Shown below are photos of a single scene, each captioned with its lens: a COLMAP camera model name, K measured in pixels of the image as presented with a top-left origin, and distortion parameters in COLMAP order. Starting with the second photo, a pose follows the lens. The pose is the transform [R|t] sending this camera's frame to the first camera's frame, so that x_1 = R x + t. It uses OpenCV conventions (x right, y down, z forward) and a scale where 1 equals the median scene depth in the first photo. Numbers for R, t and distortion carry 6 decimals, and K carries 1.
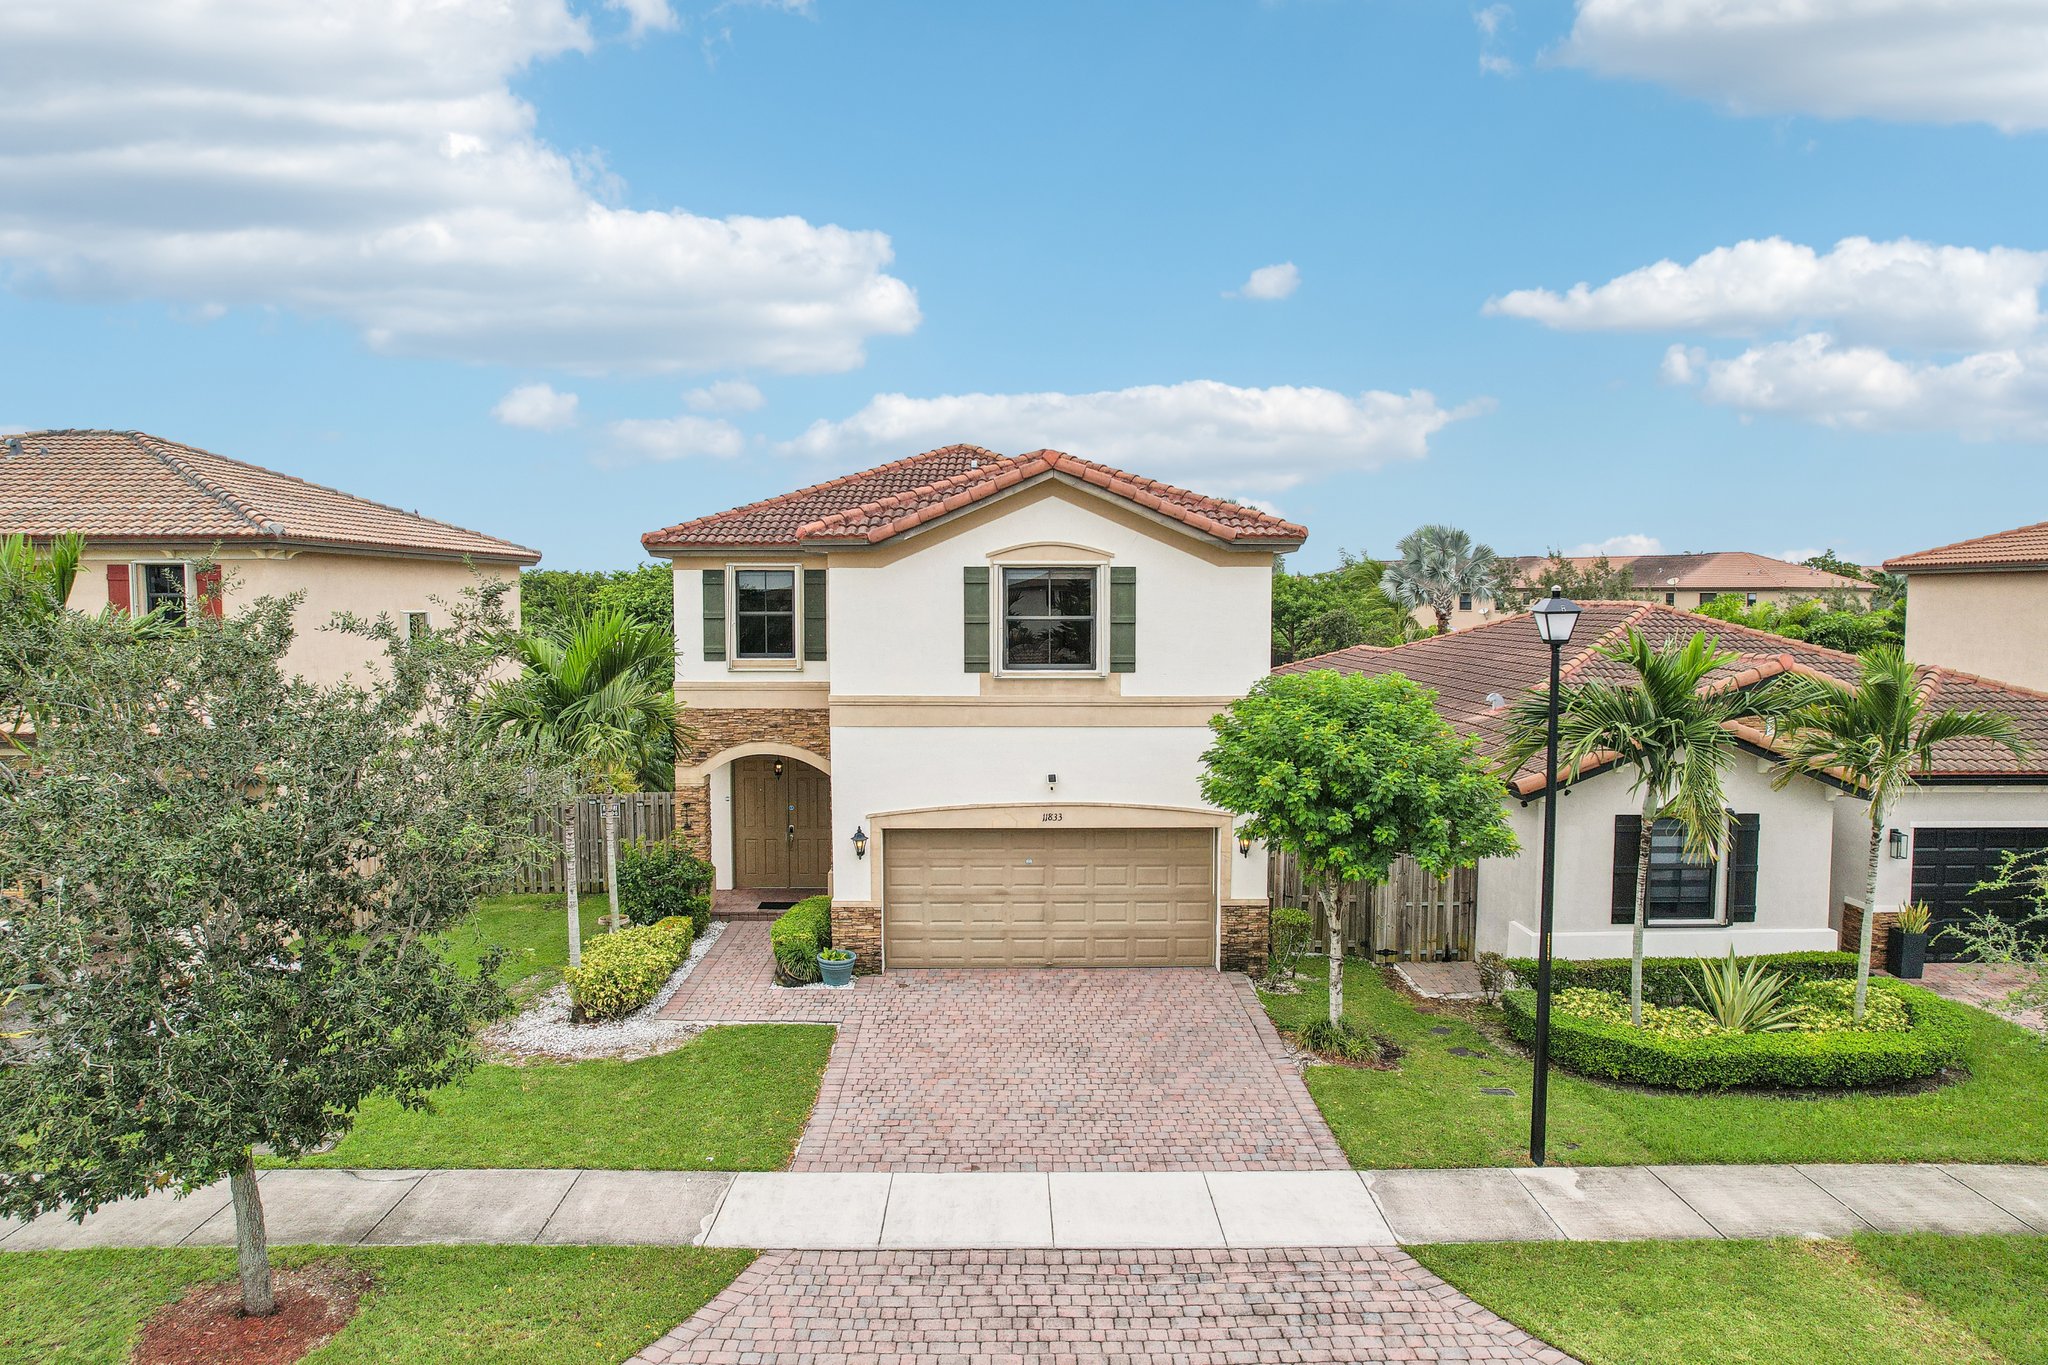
lens RADIAL K [[1324.3, 0, 1024.0], [0, 1324.3, 682.5], [0, 0, 1]] dist [-0.059428, 0.038192]
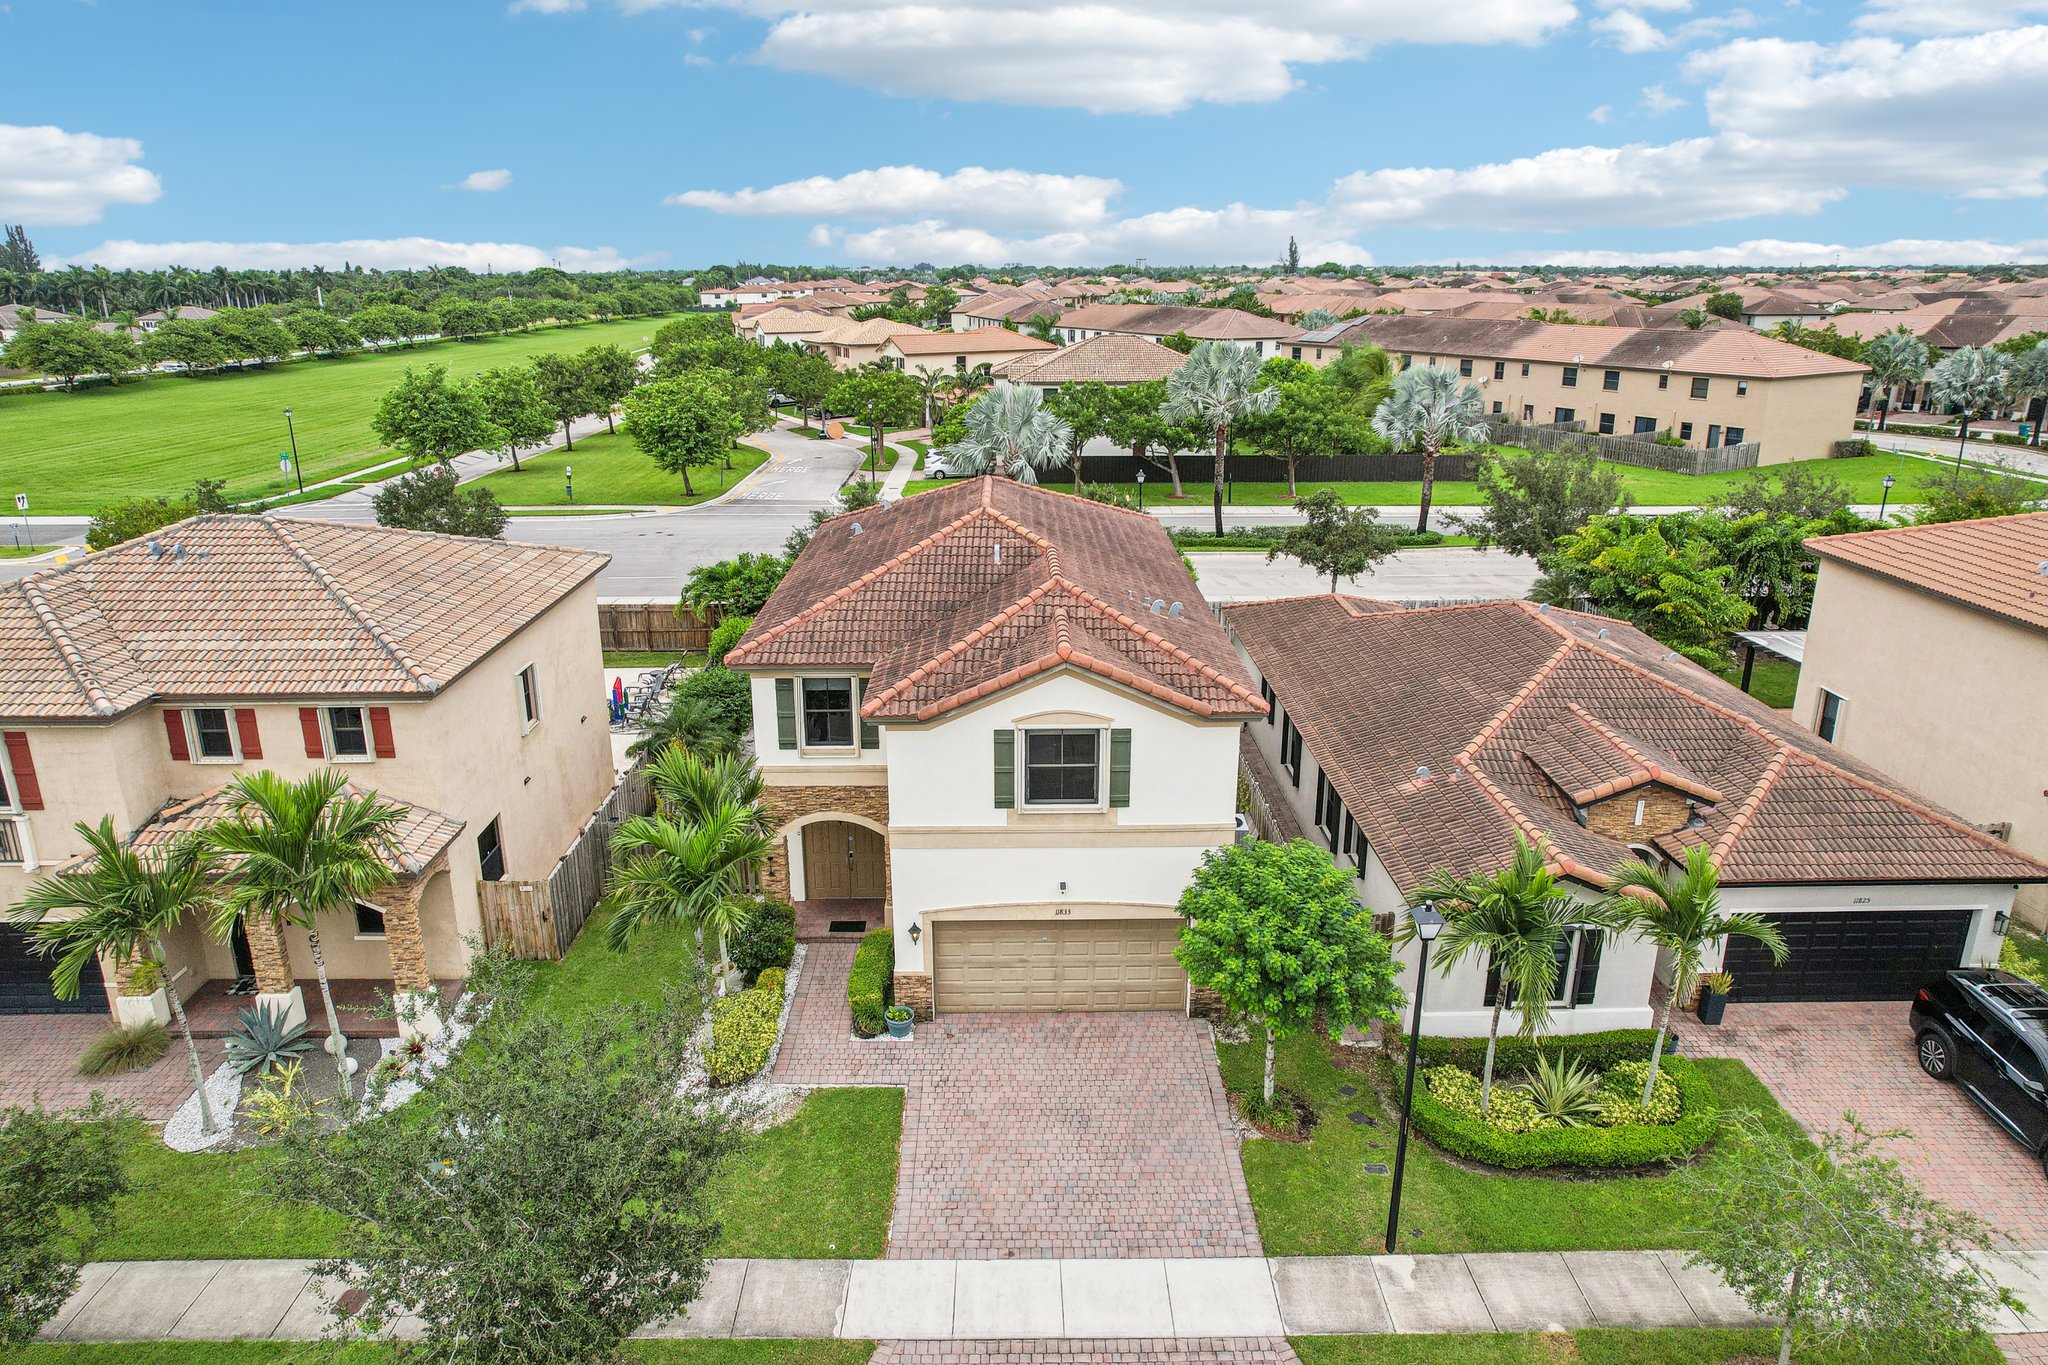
lens RADIAL K [[1306.7, 0, 1024.0], [0, 1306.7, 682.5], [0, 0, 1]] dist [-0.061284, 0.020521]
pose [[0.999995, 0.001512, -0.002751, -0.015744], [-0.000826, 0.972178, 0.234240, -0.485286], [0.003028, -0.234237, 0.972175, -0.219600]]
